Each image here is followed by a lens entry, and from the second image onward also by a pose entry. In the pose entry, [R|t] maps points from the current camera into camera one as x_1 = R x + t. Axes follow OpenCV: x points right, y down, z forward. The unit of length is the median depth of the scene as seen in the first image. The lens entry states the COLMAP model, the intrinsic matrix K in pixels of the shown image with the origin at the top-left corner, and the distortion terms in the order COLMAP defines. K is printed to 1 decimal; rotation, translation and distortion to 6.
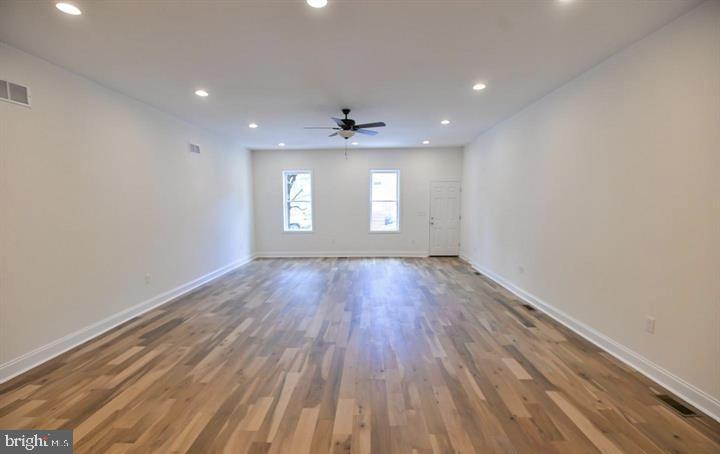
lens RADIAL K [[337.1, 0, 361.7], [0, 337.1, 239.9], [0, 0, 1]] dist [-0.000036, -0.005672]
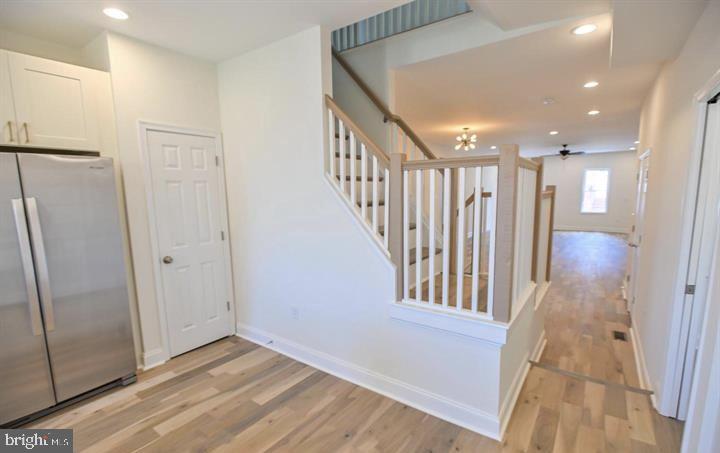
lens RADIAL K [[337.1, 0, 361.7], [0, 337.1, 239.4], [0, 0, 1]] dist [-0.000036, -0.005672]
pose [[0.830038, 0.071216, -0.553141, 0.090466], [-0.051120, 0.997354, 0.051698, 0.110620], [0.555358, -0.014635, 0.831482, -1.233444]]
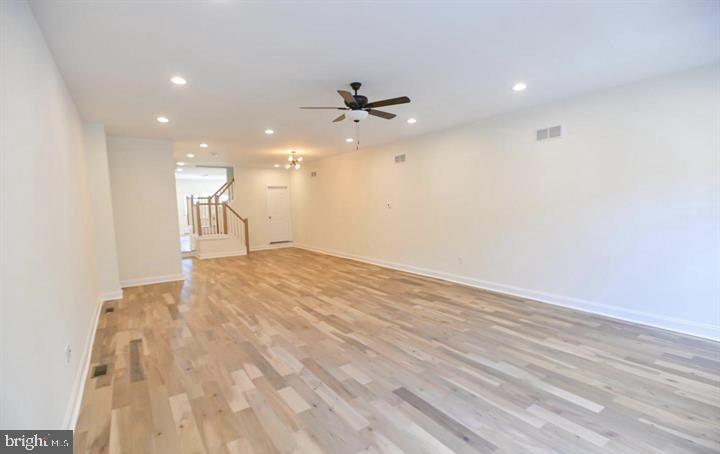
lens RADIAL K [[337.1, 0, 361.7], [0, 337.1, 239.9], [0, 0, 1]] dist [-0.000036, -0.005672]
pose [[-0.802933, 0.086310, -0.589787, 0.430580], [-0.039452, 0.979596, 0.197065, -0.198726], [0.594762, 0.181498, -0.783145, 1.708720]]
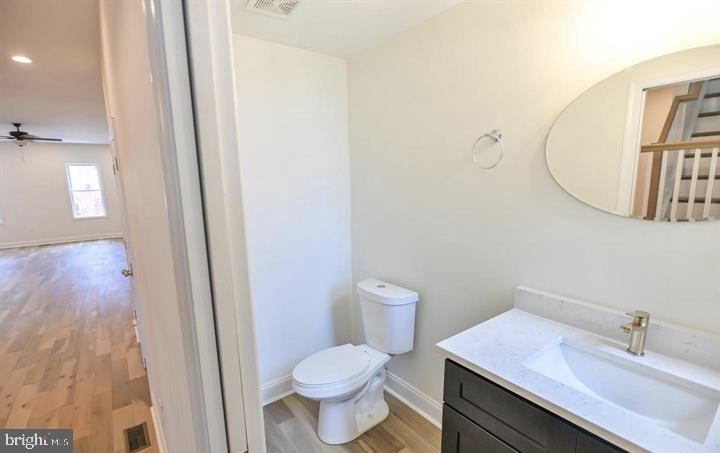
lens RADIAL K [[337.1, 0, 361.7], [0, 337.1, 239.4], [0, 0, 1]] dist [-0.000036, -0.005672]
pose [[0.786946, -0.117065, 0.605816, 0.163756], [0.087146, 0.993082, 0.078696, 0.068880], [-0.610837, -0.009135, 0.791704, -0.821140]]
